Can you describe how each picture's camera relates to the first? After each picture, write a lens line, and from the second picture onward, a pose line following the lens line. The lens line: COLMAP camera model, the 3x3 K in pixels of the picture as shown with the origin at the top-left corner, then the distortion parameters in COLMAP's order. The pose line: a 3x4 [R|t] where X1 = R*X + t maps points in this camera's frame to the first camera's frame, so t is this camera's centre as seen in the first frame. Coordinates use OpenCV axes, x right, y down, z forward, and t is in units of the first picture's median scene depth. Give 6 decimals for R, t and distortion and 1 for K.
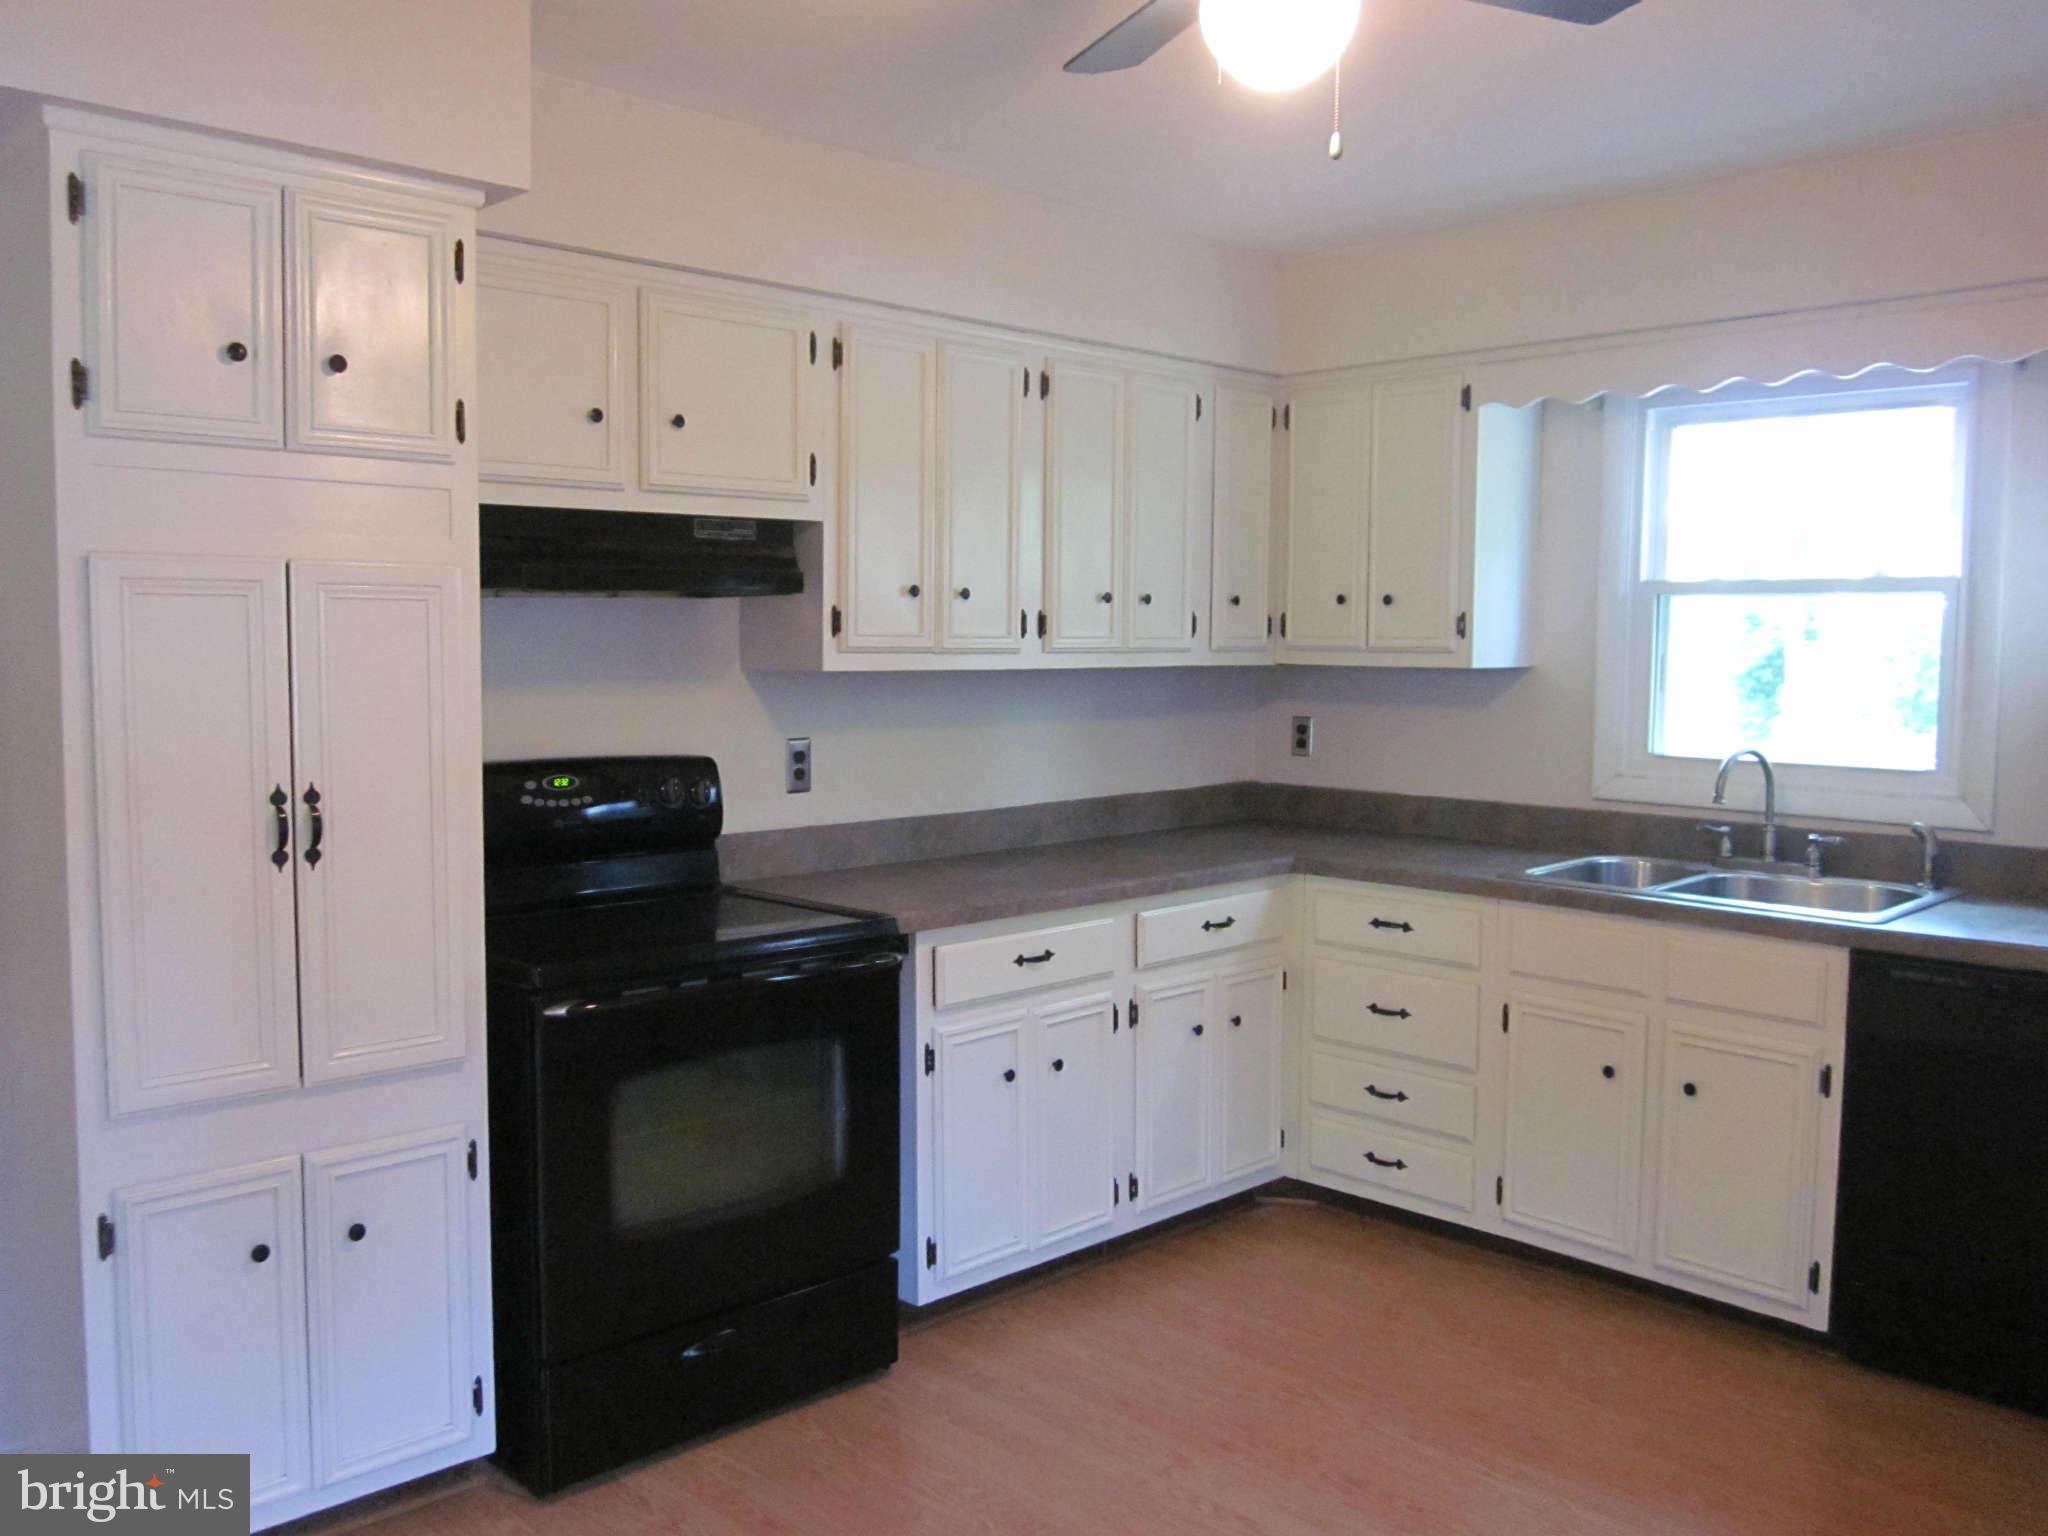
lens RADIAL K [[1675.6, 0, 1024.0], [0, 1675.6, 768.0], [0, 0, 1]] dist [-0.052111, 0.002130]
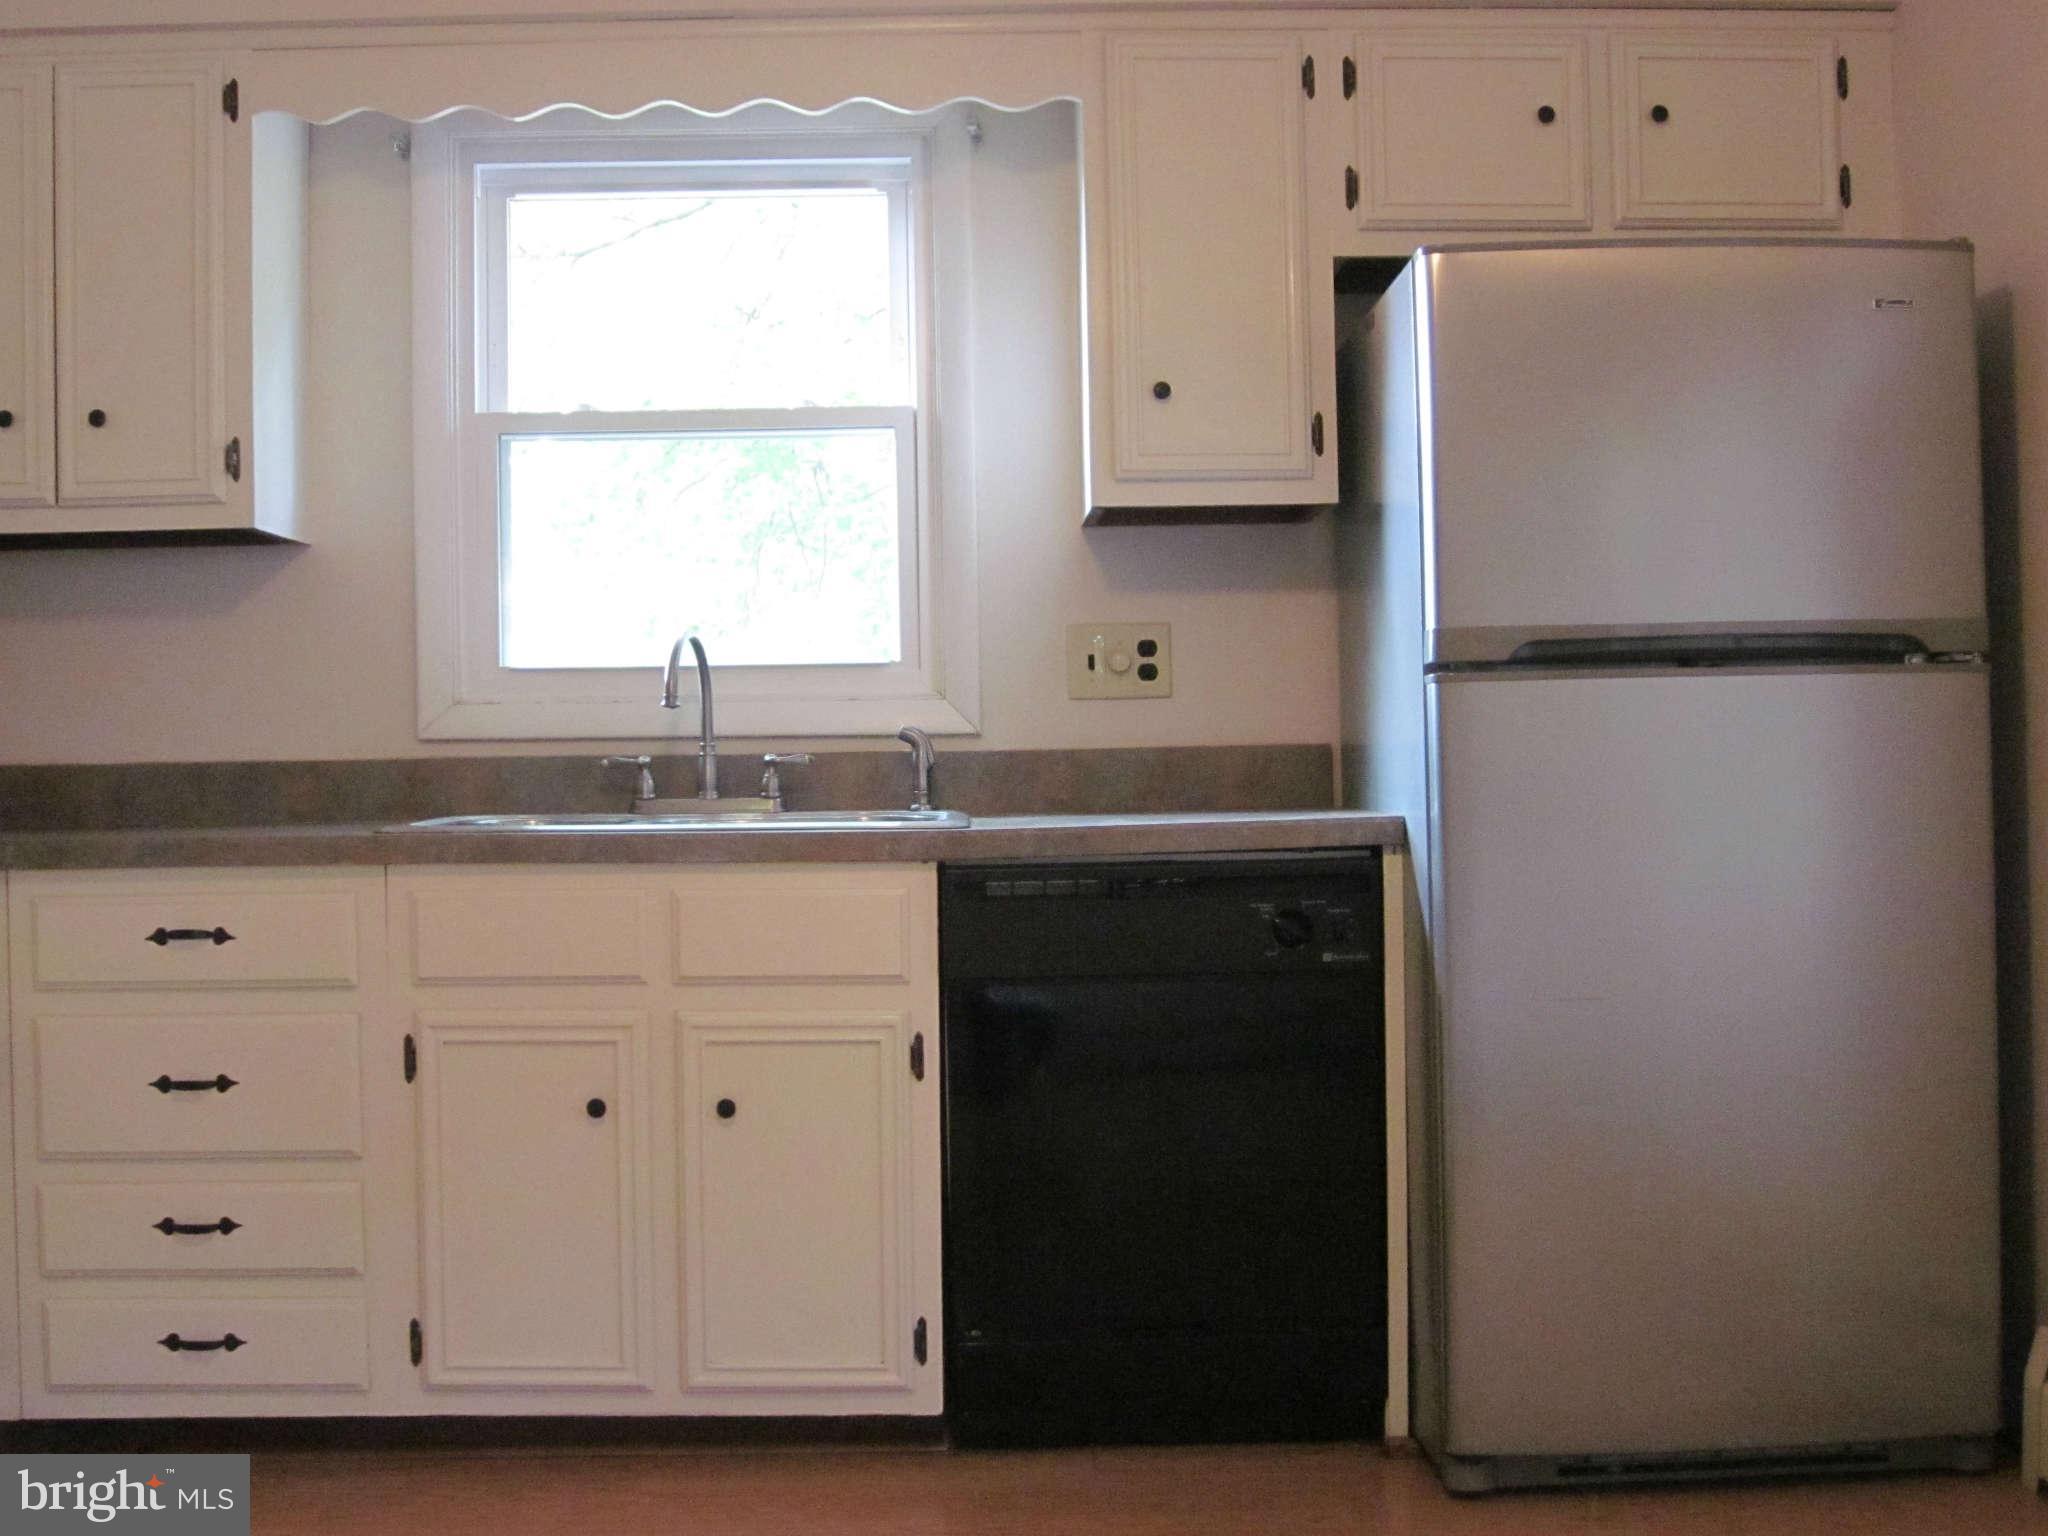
lens RADIAL K [[2227.0, 0, 1024.0], [0, 2227.0, 768.0], [0, 0, 1]] dist [-0.095888, 0.020154]
pose [[0.678441, -0.024665, 0.734241, -0.155128], [0.076320, 0.996395, -0.037048, 0.090075], [-0.730680, 0.081172, 0.677878, 0.267038]]
